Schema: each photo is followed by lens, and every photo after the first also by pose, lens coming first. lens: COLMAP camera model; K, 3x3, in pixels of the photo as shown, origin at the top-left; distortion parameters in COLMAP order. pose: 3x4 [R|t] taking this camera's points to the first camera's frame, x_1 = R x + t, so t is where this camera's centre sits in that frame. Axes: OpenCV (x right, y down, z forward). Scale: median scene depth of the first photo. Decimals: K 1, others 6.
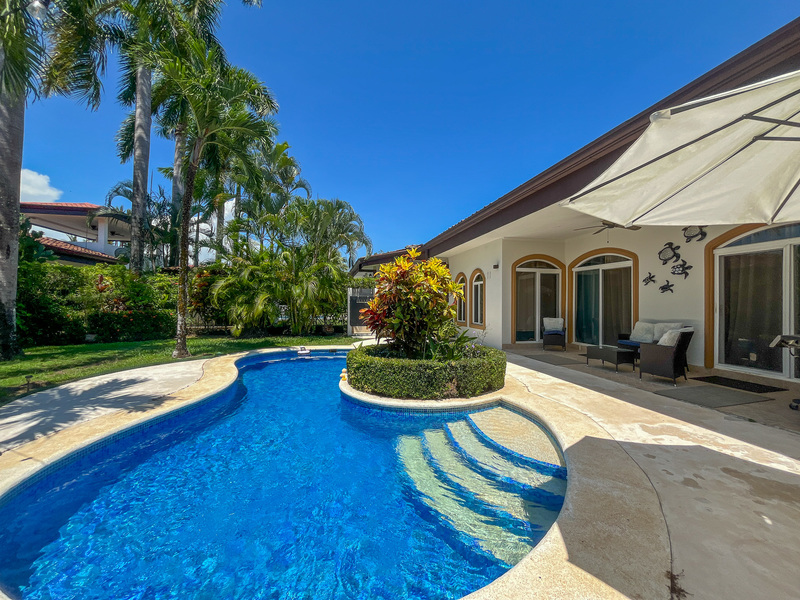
lens RADIAL K [[323.5, 0, 401.1], [0, 323.5, 299.2], [0, 0, 1]] dist [-0.003645, 0.000853]
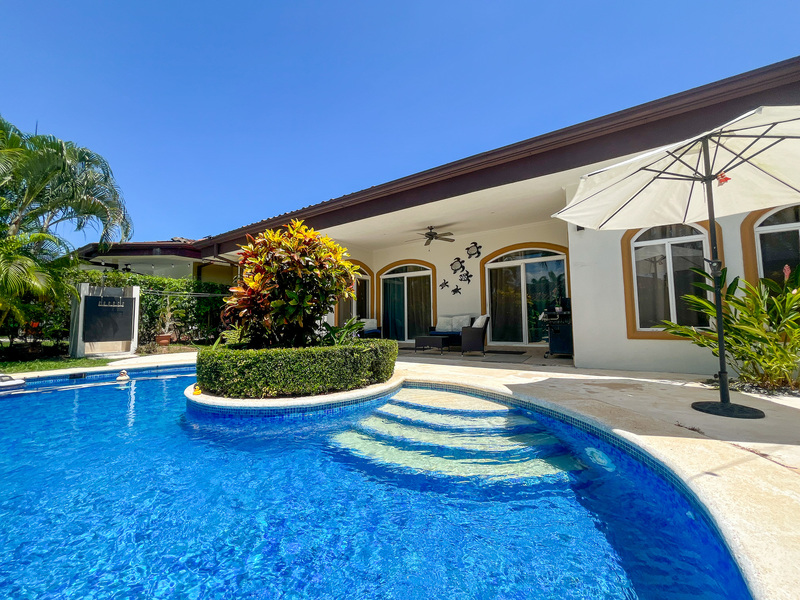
lens RADIAL K [[323.5, 0, 399.8], [0, 323.5, 297.0], [0, 0, 1]] dist [-0.003645, 0.000853]
pose [[0.724974, 0.042342, 0.687474, -0.257041], [0.008371, 0.997493, -0.070264, 0.077662], [-0.688726, 0.056694, 0.722802, 0.172770]]
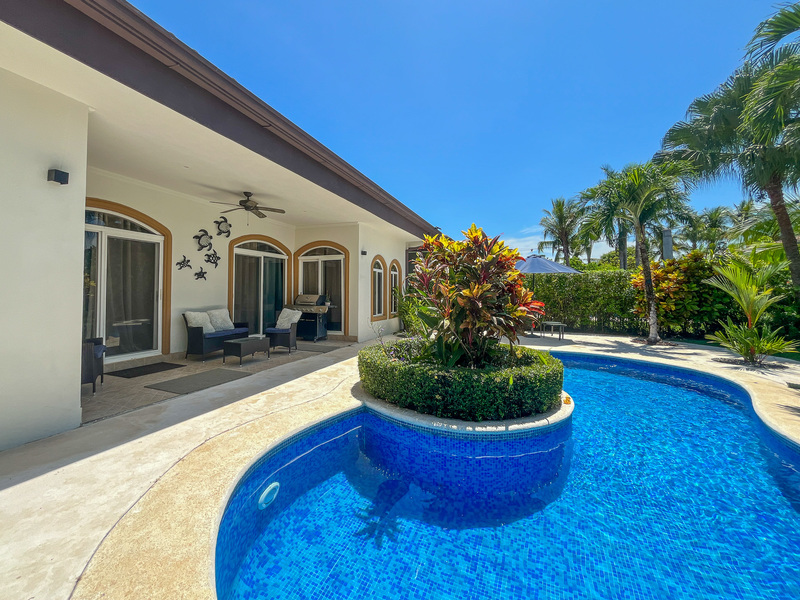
lens RADIAL K [[338.5, 0, 383.9], [0, 338.5, 287.9], [0, 0, 1]] dist [-0.002732, -0.000768]
pose [[-0.819077, -0.003670, 0.573672, -0.209445], [-0.016745, 0.999706, -0.017513, 0.012467], [-0.573439, -0.023951, -0.818898, 1.408485]]
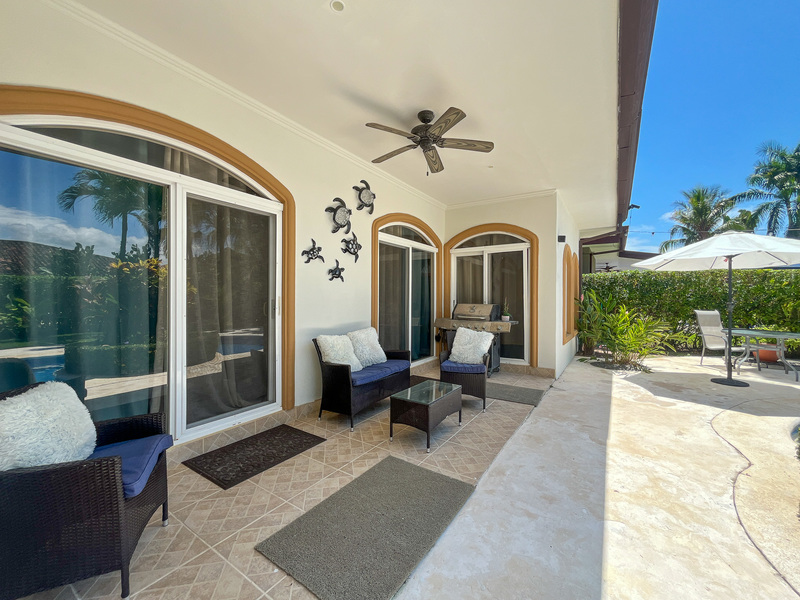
lens RADIAL K [[323.5, 0, 400.5], [0, 323.5, 302.7], [0, 0, 1]] dist [-0.003645, 0.000853]
pose [[-0.692946, -0.018192, 0.720760, 0.284610], [-0.015241, 0.999828, 0.010583, 0.011347], [-0.720828, -0.003651, -0.693104, 1.229019]]
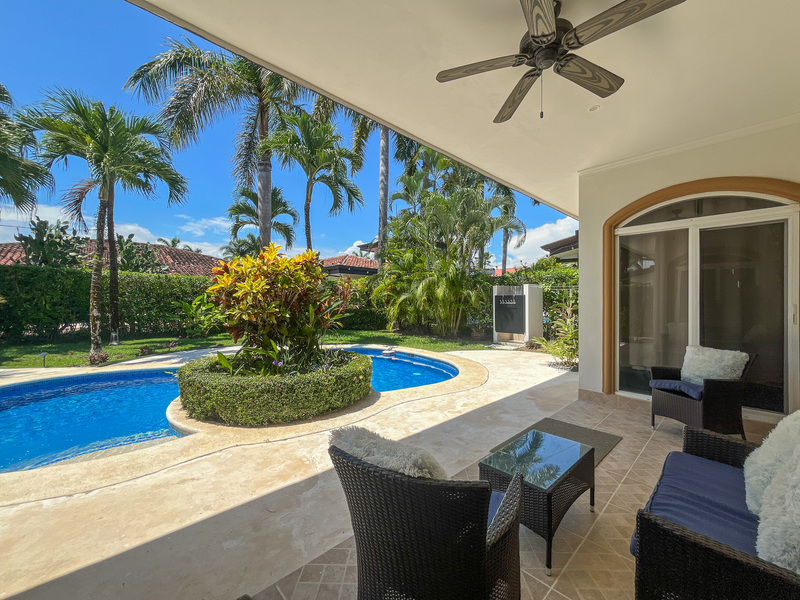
lens RADIAL K [[323.5, 0, 401.2], [0, 323.5, 299.3], [0, 0, 1]] dist [-0.003645, 0.000853]
pose [[0.515637, -0.007228, -0.856777, 0.754641], [0.007945, 0.999962, -0.003654, 0.002499], [0.856770, -0.004922, 0.515675, 0.647935]]
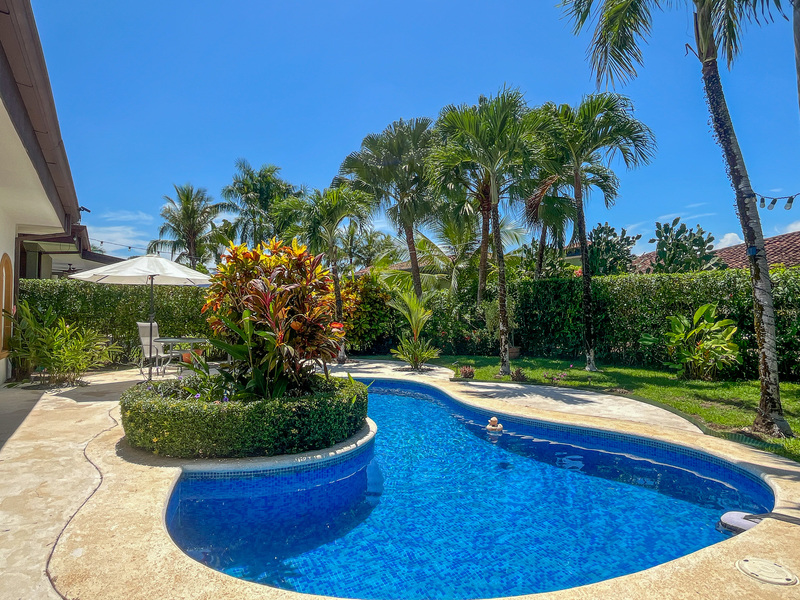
lens RADIAL K [[477.6, 0, 394.4], [0, 477.6, 296.2], [0, 0, 1]] dist [0.006230, 0.001836]
pose [[-0.946101, -0.022942, -0.323057, 0.092713], [-0.008316, 0.998880, -0.046581, 0.011695], [0.323764, -0.041384, -0.945232, 1.603401]]
